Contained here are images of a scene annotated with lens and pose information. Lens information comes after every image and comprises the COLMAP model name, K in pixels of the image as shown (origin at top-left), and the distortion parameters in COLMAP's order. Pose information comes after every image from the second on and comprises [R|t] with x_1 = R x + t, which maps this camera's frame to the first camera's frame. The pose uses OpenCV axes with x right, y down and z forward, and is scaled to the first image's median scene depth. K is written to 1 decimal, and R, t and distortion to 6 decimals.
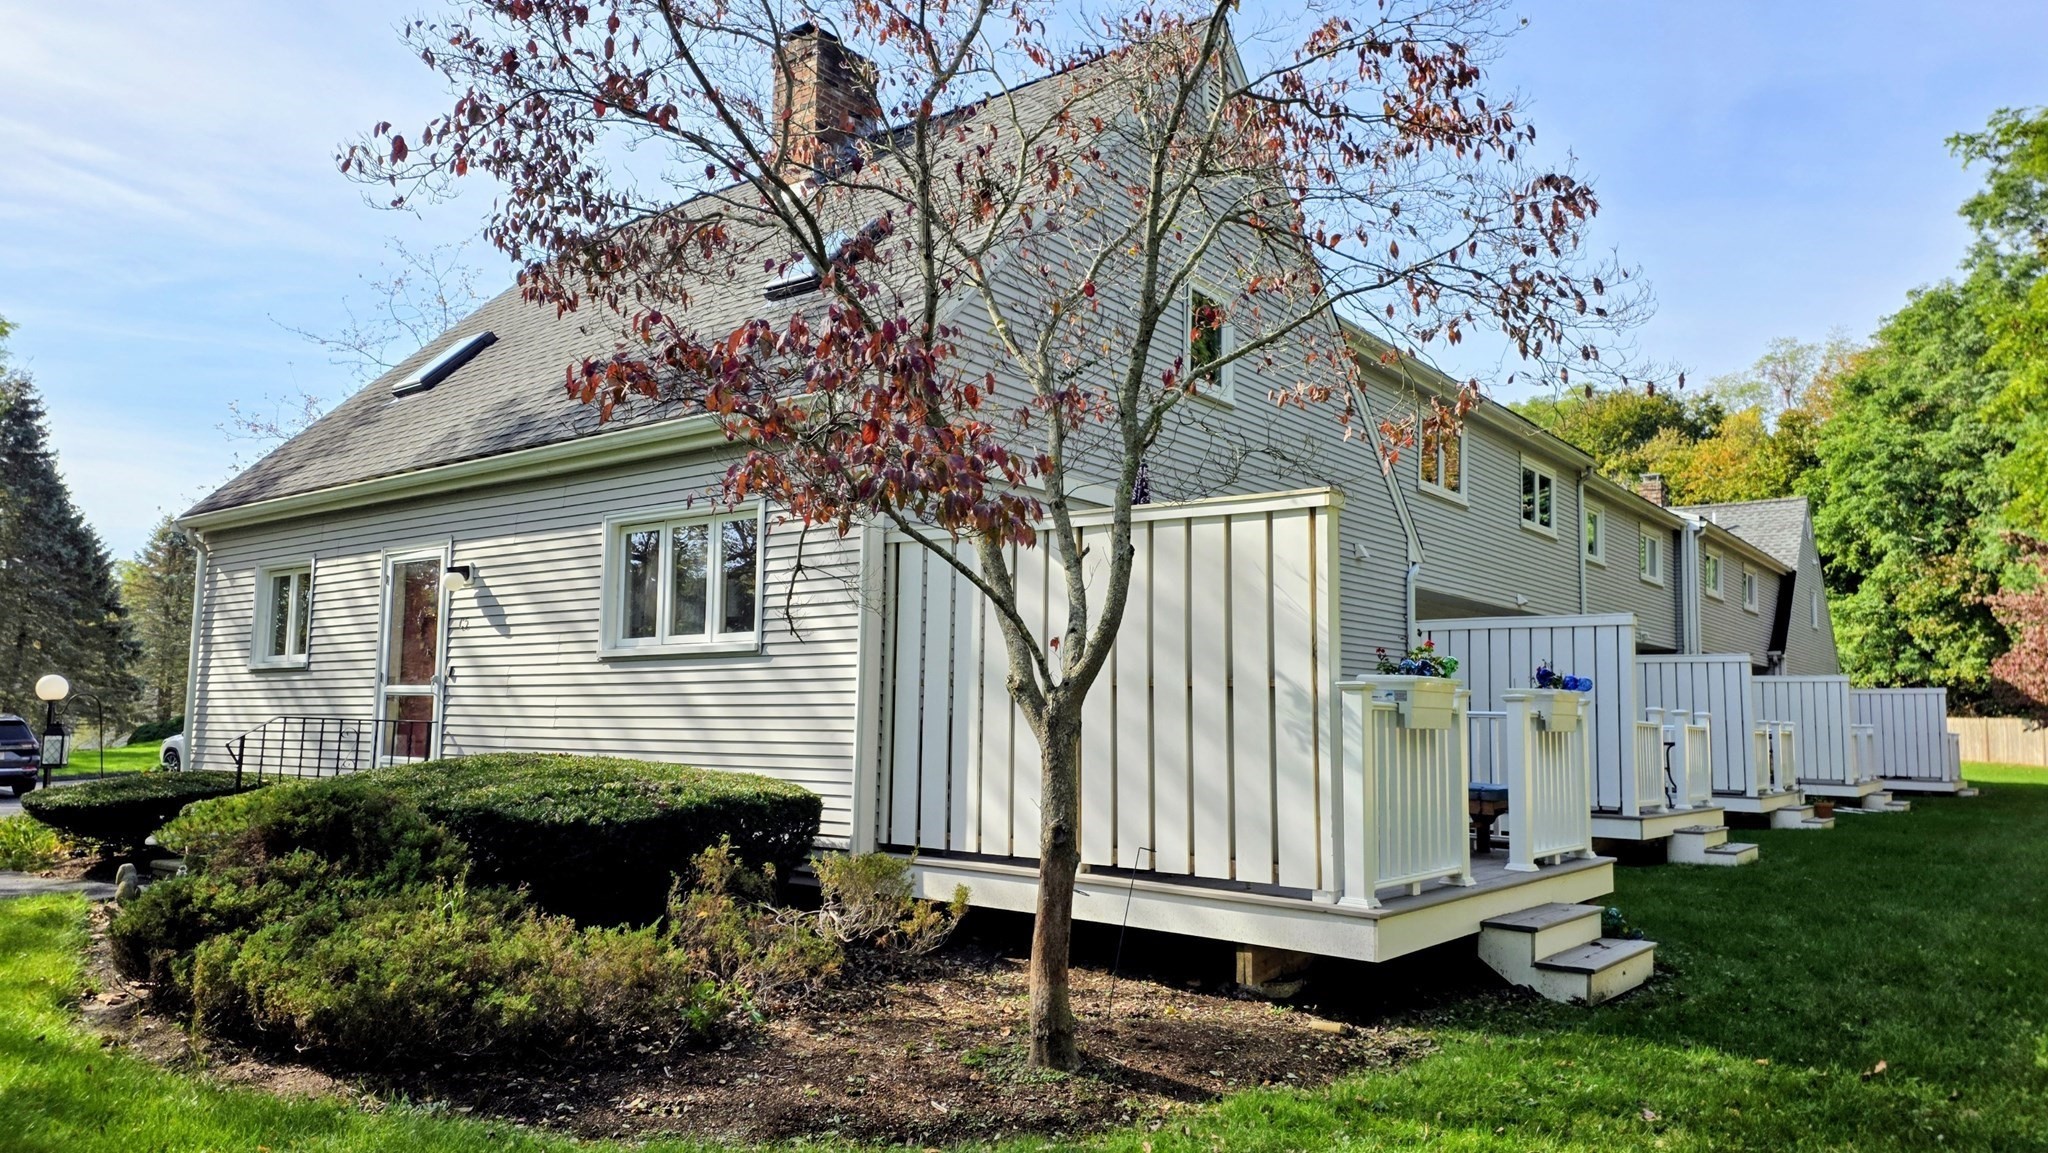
lens RADIAL K [[1385.5, 0, 1024.6], [0, 1385.5, 583.7], [0, 0, 1]] dist [0.055237, -0.039534]
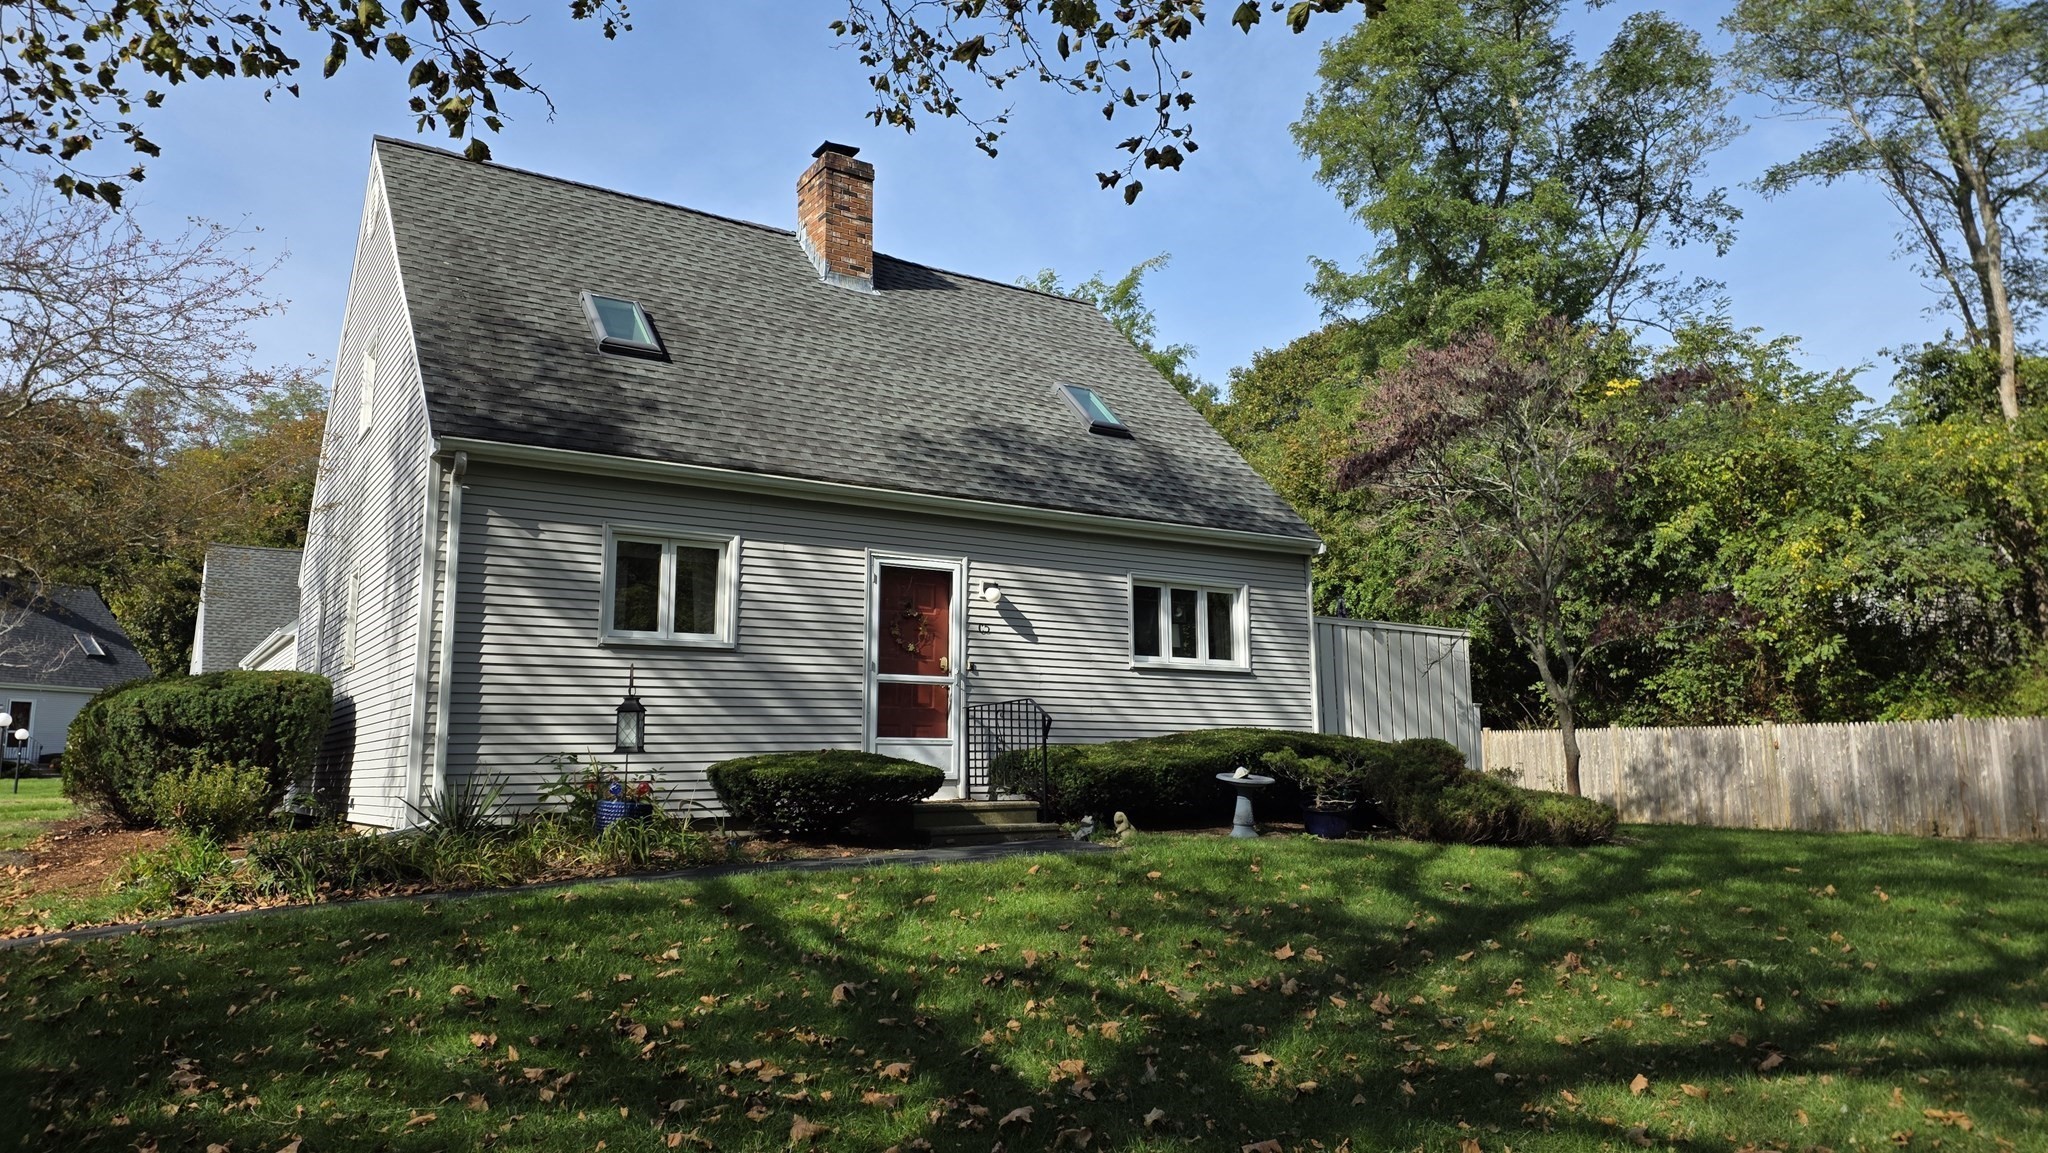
lens RADIAL K [[1385.5, 0, 1024.3], [0, 1385.5, 572.3], [0, 0, 1]] dist [0.055237, -0.039534]
pose [[0.310455, 0.119584, 0.943036, -1.610661], [-0.088285, 0.991395, -0.096652, 0.097951], [-0.946480, -0.053250, 0.318341, 0.595216]]
